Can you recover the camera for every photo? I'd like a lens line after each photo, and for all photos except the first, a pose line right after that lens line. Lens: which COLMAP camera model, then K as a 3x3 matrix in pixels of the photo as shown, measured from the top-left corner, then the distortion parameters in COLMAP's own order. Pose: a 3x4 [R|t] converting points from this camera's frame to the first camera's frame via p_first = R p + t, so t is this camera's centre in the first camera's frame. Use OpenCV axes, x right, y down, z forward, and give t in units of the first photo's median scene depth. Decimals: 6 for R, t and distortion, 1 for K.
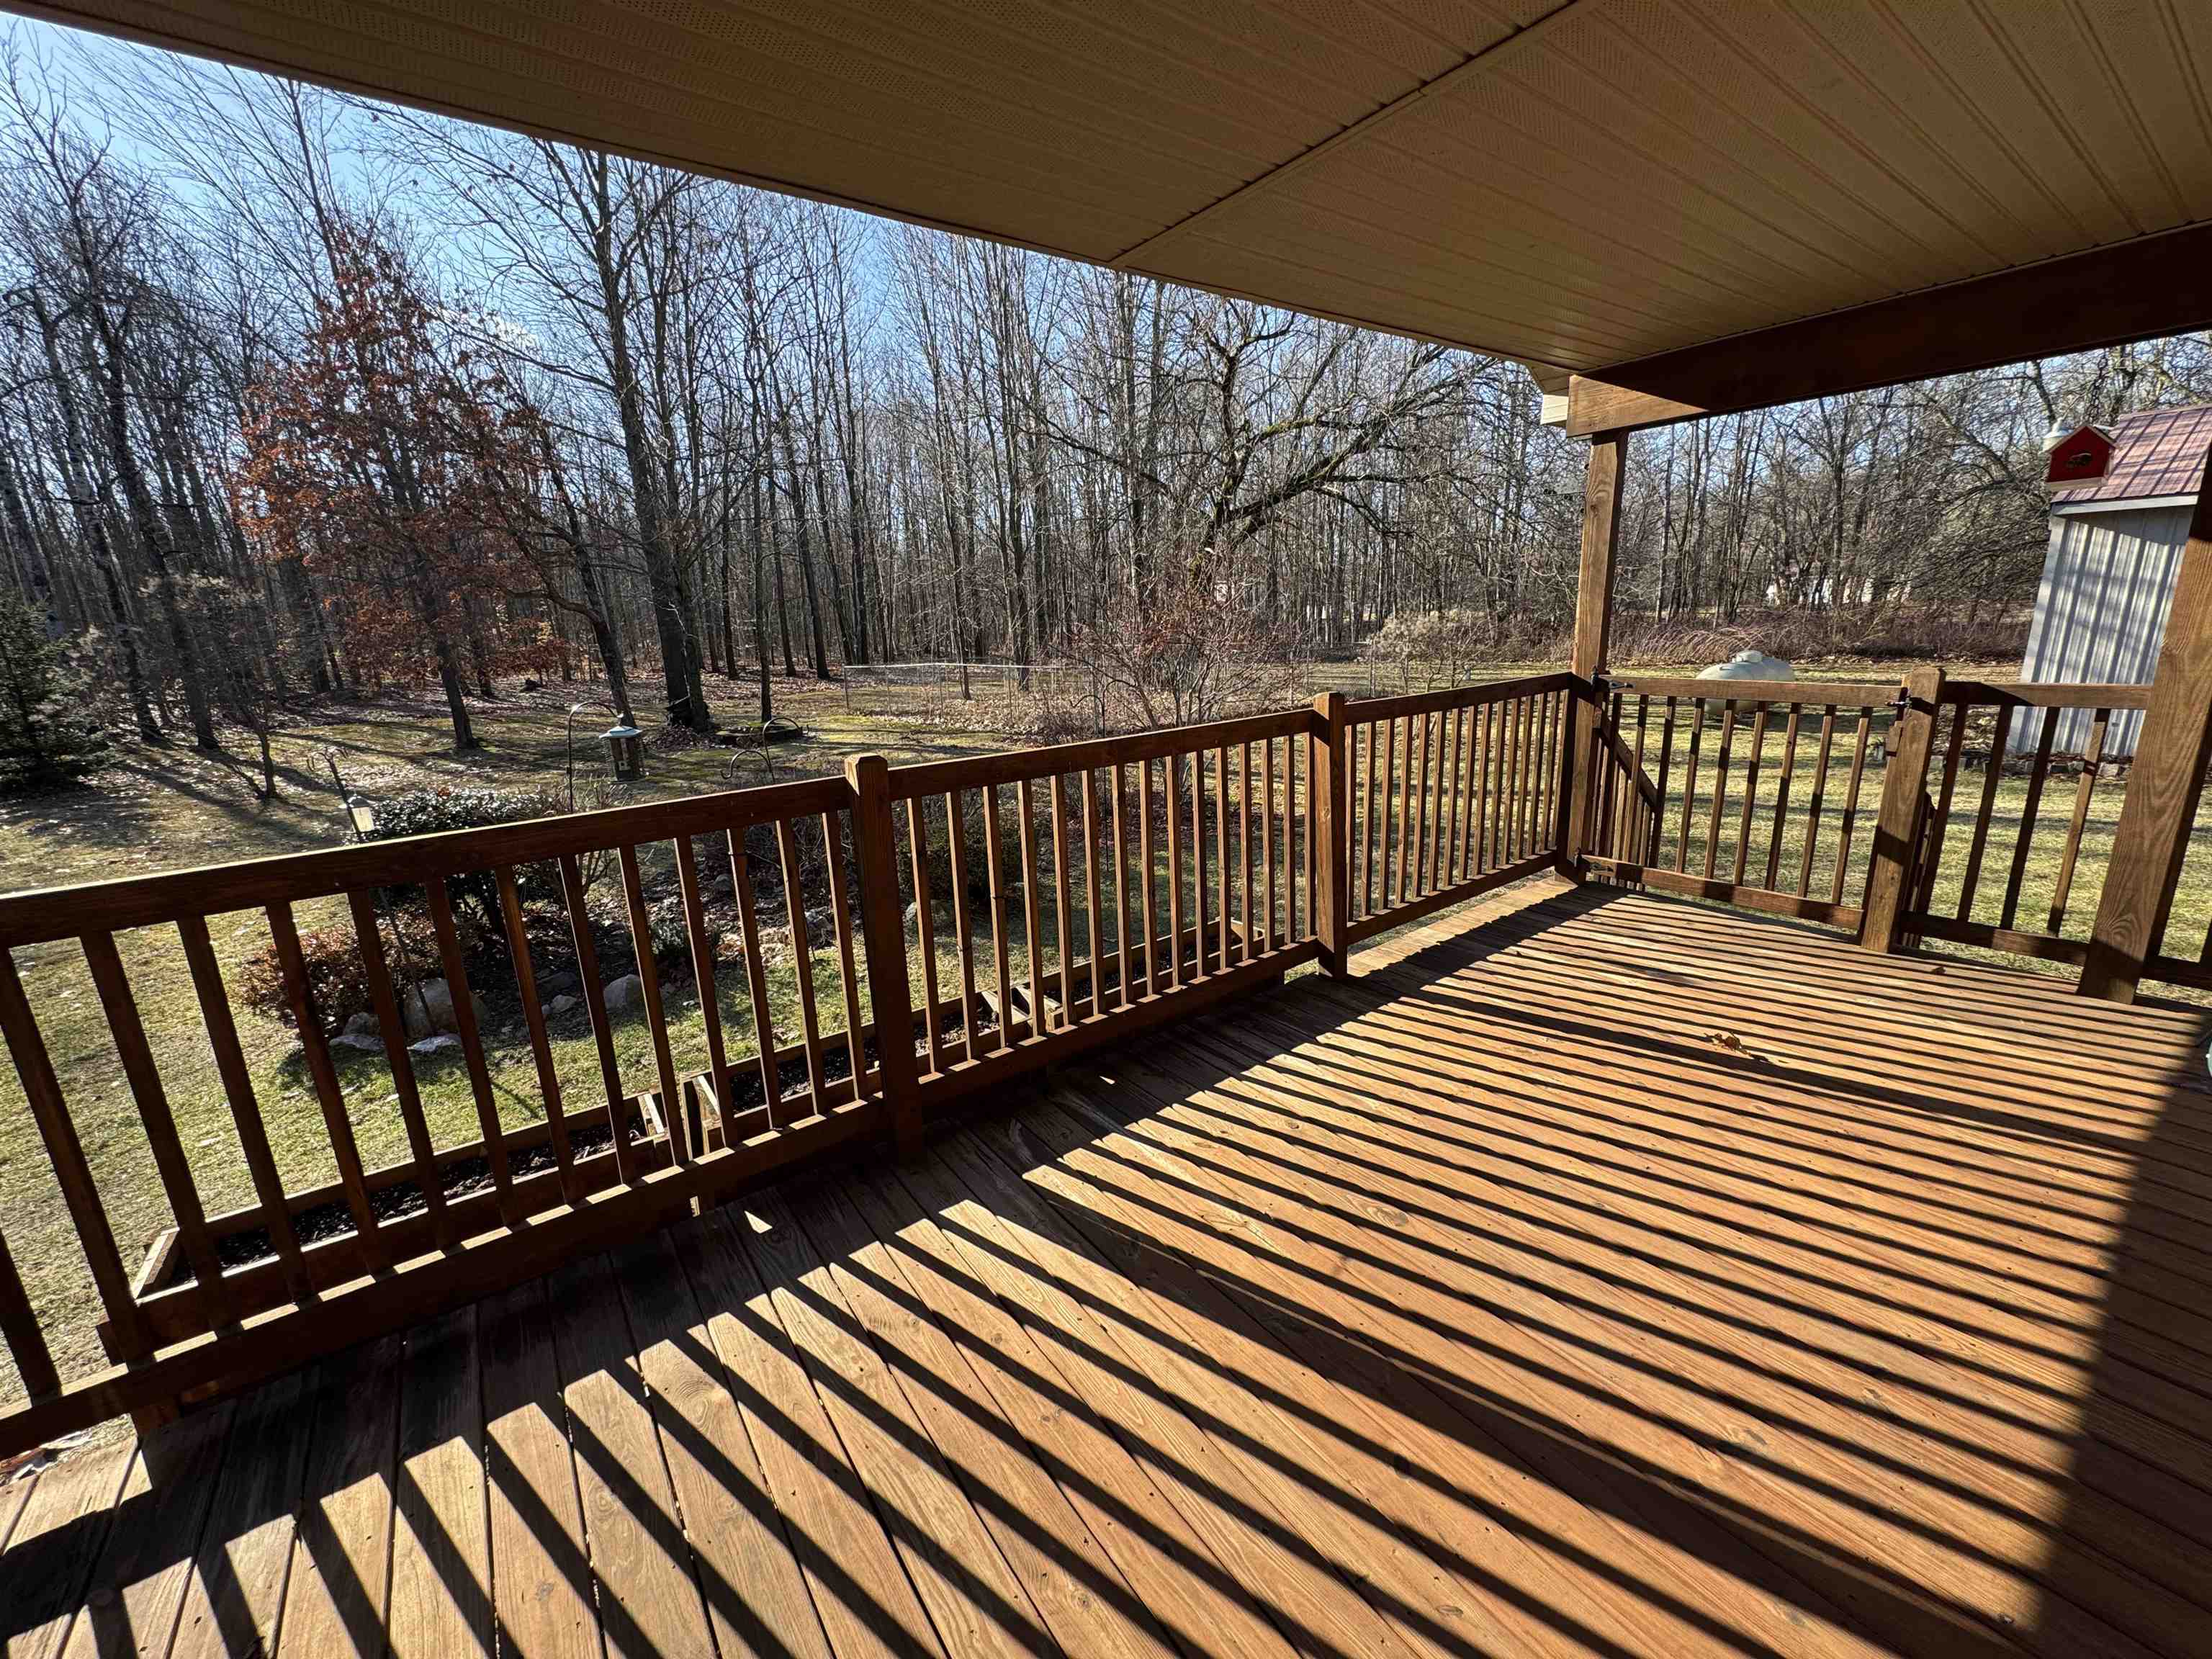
lens RADIAL K [[880.6, 0, 1103.9], [0, 880.6, 830.0], [0, 0, 1]] dist [-0.001242, 0.000502]
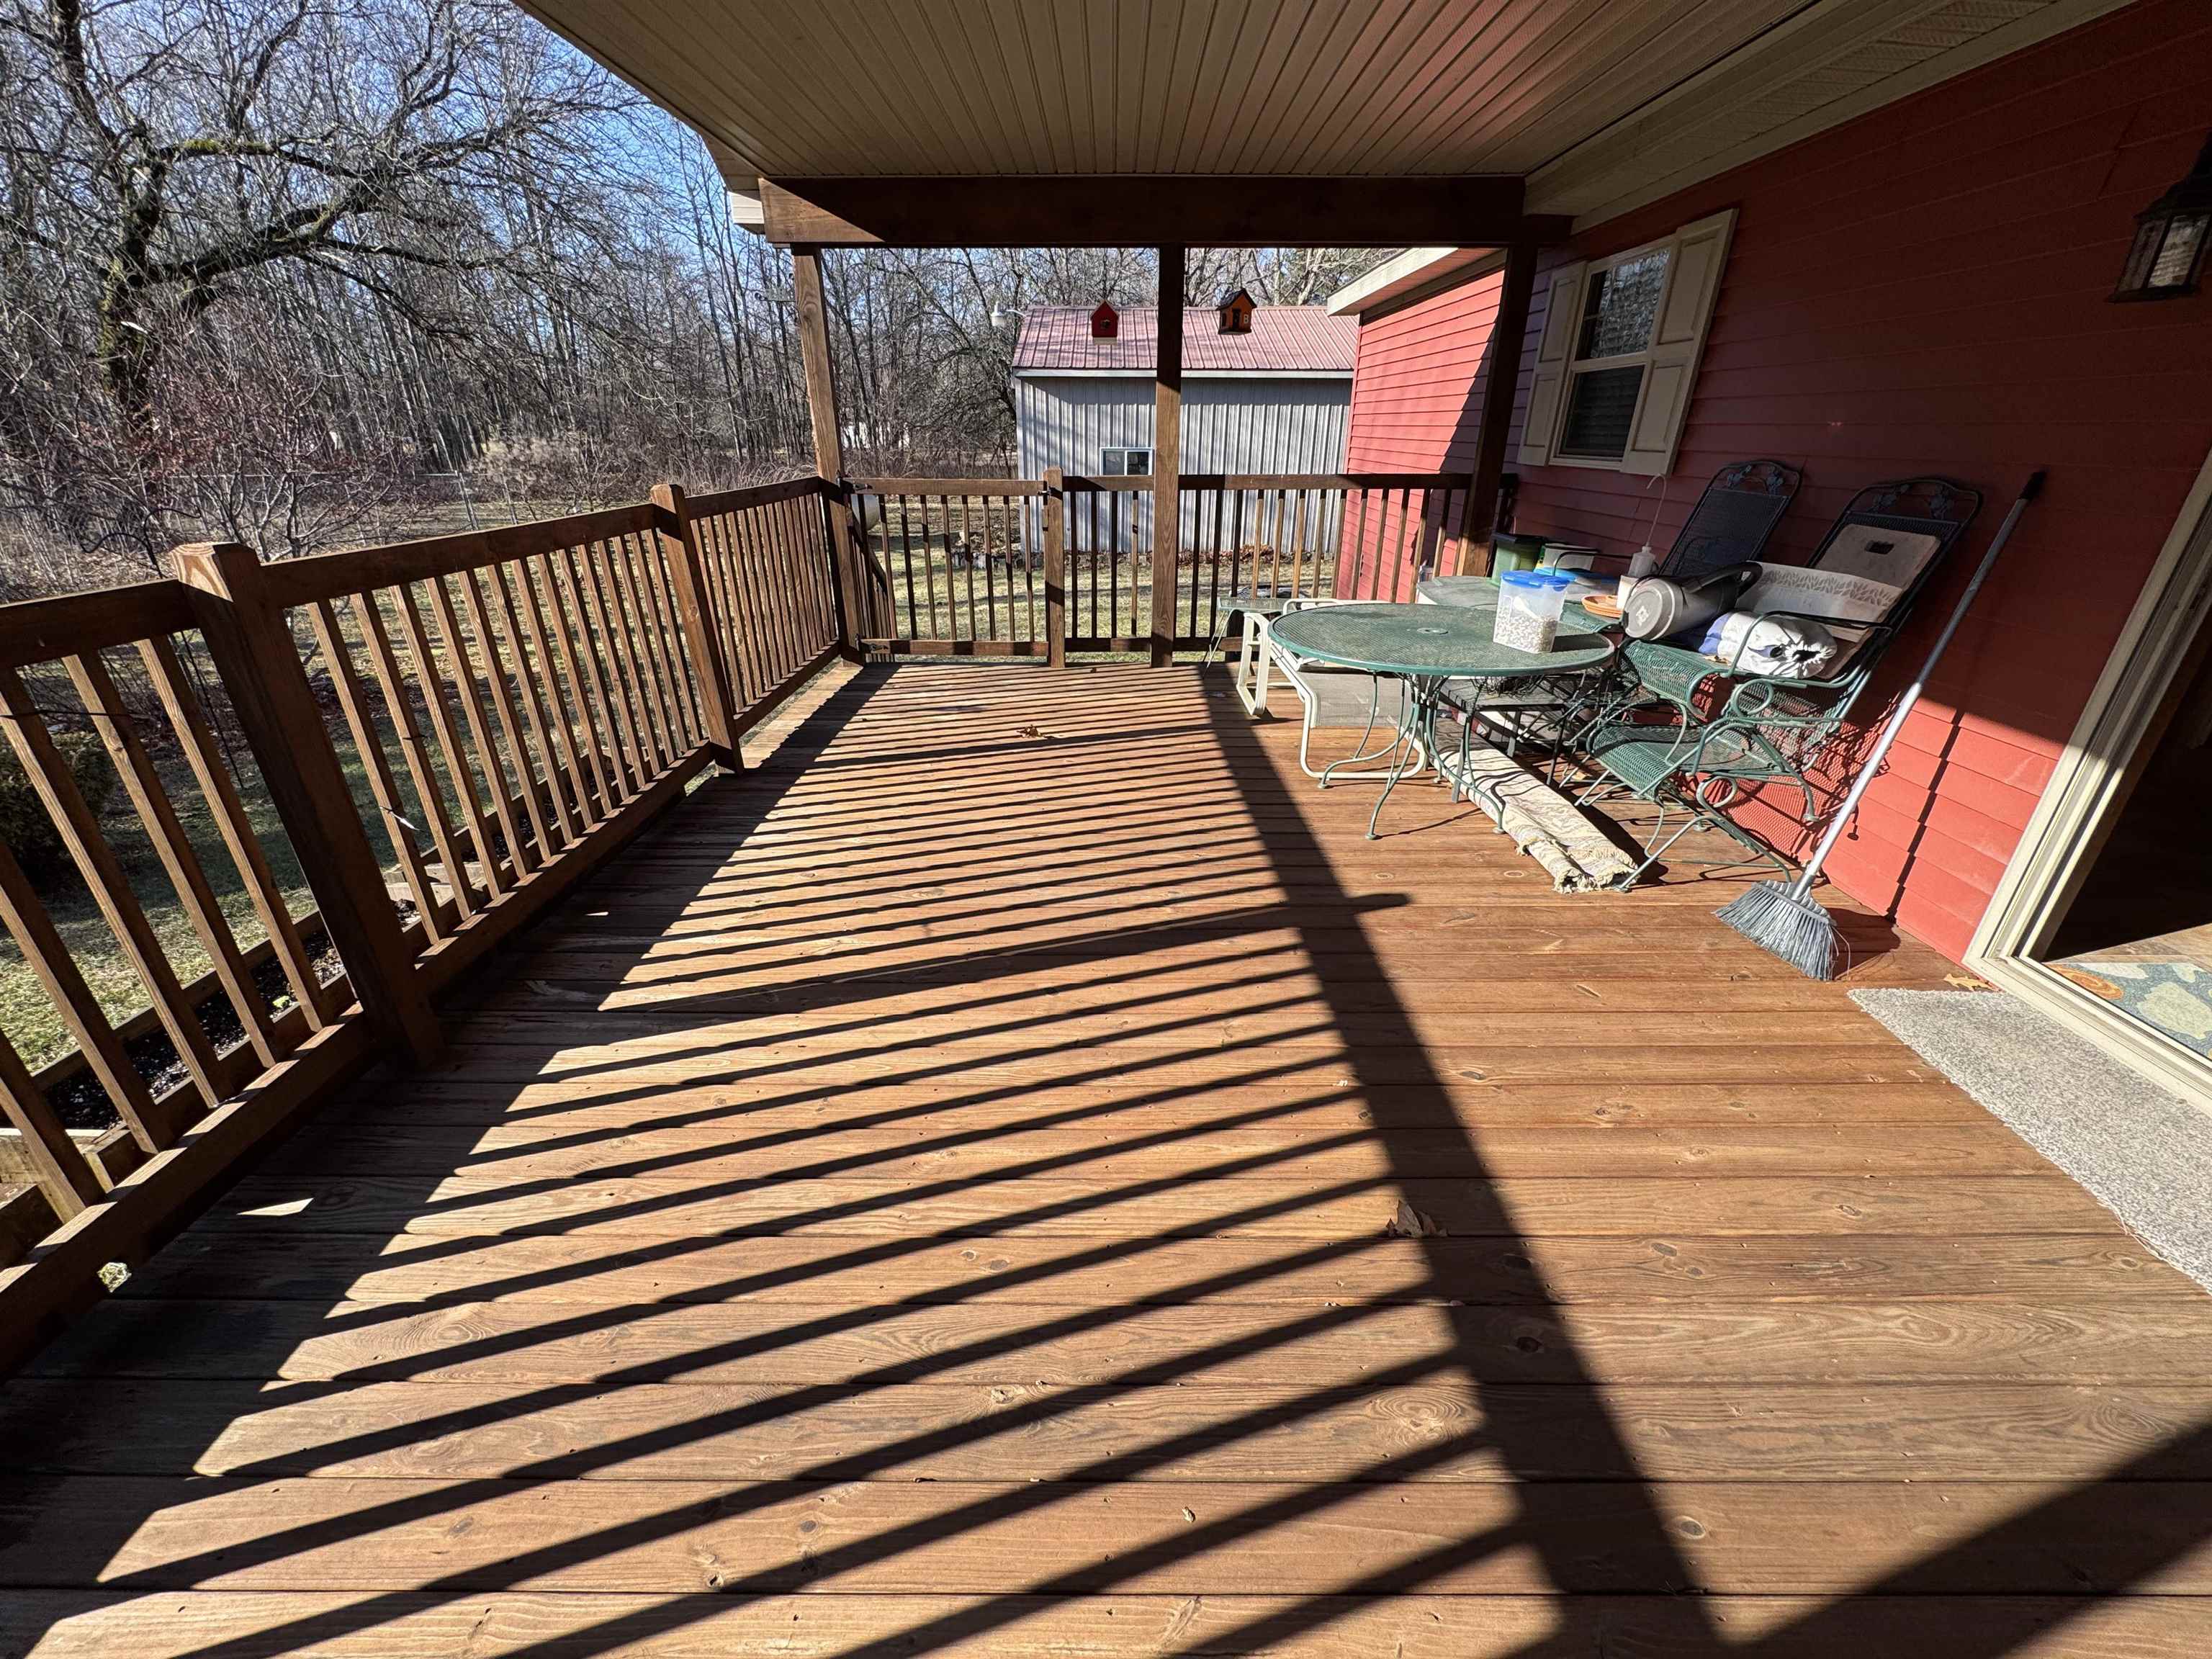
lens RADIAL K [[880.6, 0, 1102.6], [0, 880.6, 831.9], [0, 0, 1]] dist [-0.001242, 0.000502]
pose [[0.599228, -0.294565, 0.744417, -0.292765], [0.166611, 0.955375, 0.243925, 0.054165], [-0.783049, -0.022138, 0.621565, 0.005768]]
